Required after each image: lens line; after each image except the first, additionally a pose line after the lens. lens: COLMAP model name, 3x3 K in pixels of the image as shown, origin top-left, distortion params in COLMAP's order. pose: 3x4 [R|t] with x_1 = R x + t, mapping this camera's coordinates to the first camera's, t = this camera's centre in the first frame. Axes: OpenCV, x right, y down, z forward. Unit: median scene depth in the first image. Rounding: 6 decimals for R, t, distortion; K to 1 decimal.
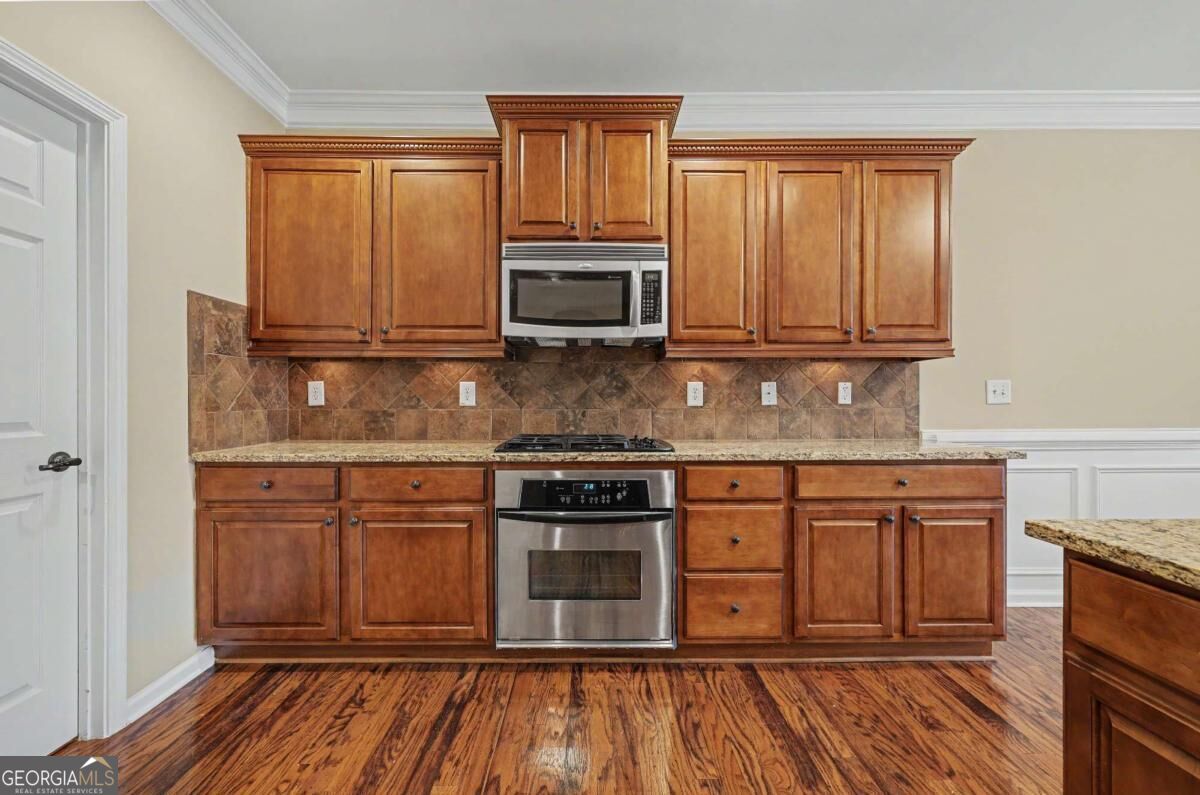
lens RADIAL K [[482.0, 0, 598.7], [0, 482.0, 401.5], [0, 0, 1]] dist [-0.000610, 0.000044]
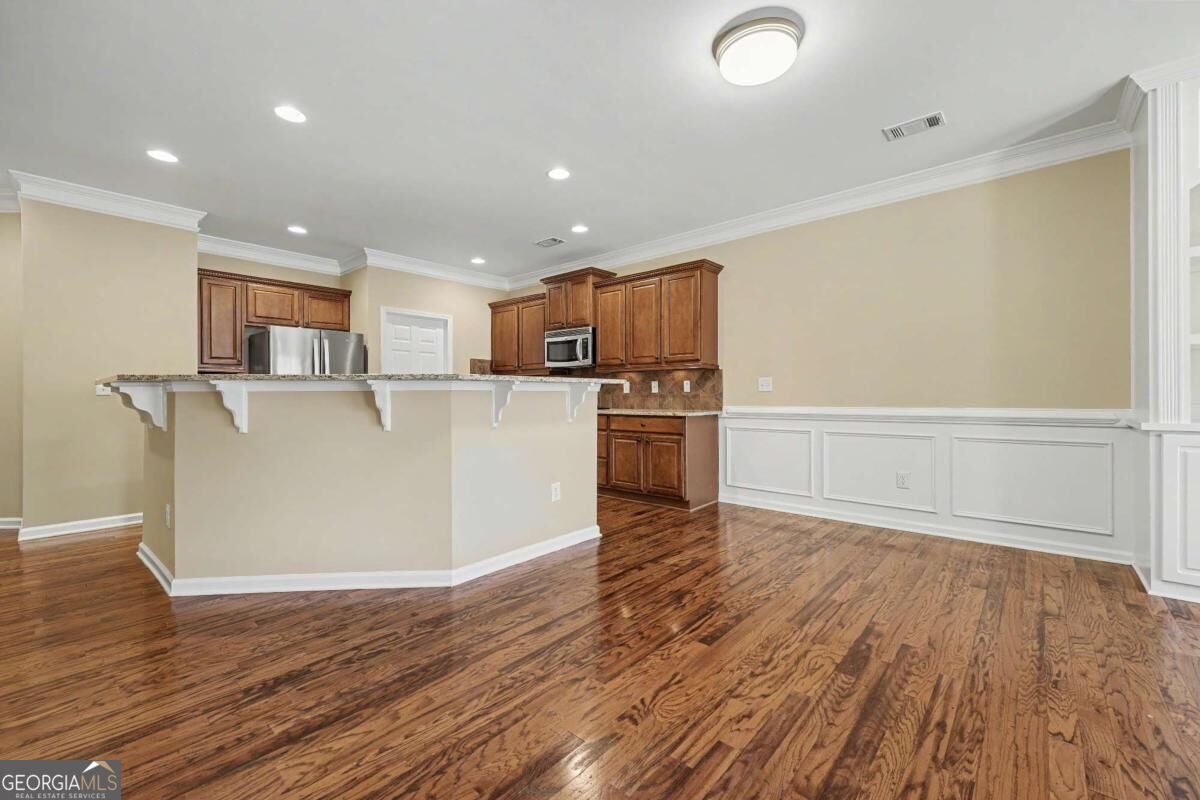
lens RADIAL K [[489.8, 0, 600.6], [0, 489.8, 395.1], [0, 0, 1]] dist [-0.001233, 0.000297]
pose [[0.744237, -0.000117, -0.667915, 1.839809], [-0.000322, 1.000000, -0.000534, 0.022133], [0.667915, 0.000613, 0.744237, -0.813833]]
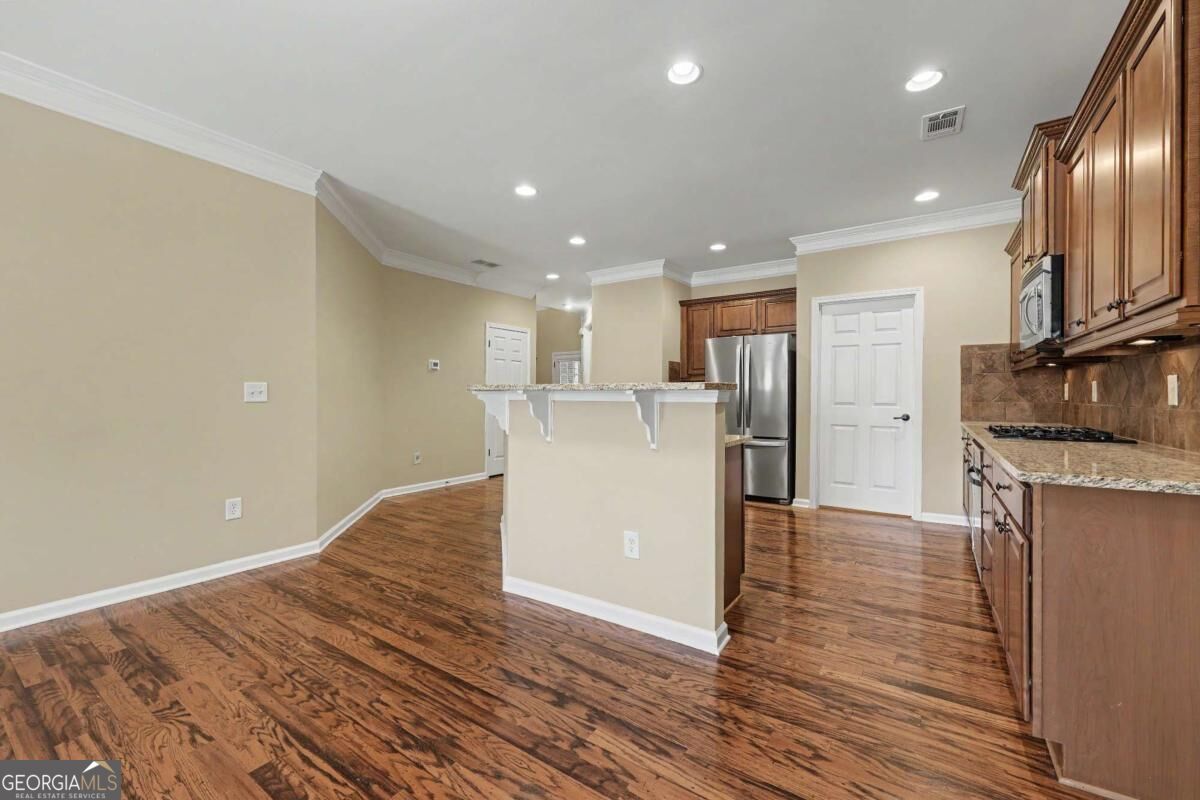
lens RADIAL K [[489.8, 0, 600.6], [0, 489.8, 395.1], [0, 0, 1]] dist [-0.001233, 0.000297]
pose [[-0.565040, 0.000200, -0.825063, 1.639828], [-0.003853, 0.999988, 0.002882, -0.007686], [0.825054, 0.004808, -0.565033, 0.796958]]
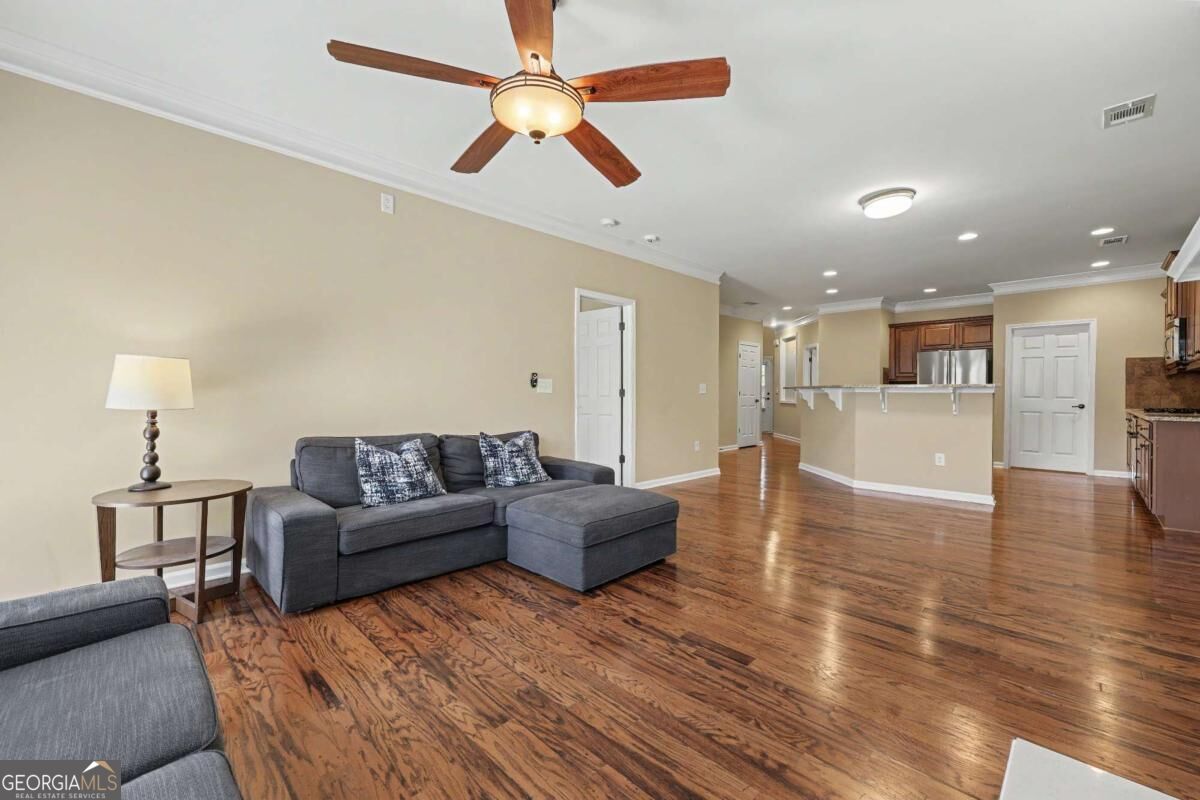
lens RADIAL K [[487.7, 0, 598.0], [0, 487.7, 394.8], [0, 0, 1]] dist [-0.001488, -0.000200]
pose [[-0.716186, 0.000985, -0.697909, 3.486739], [-0.005415, 0.999961, 0.006968, 0.010598], [0.697889, 0.008770, -0.716153, 0.762824]]
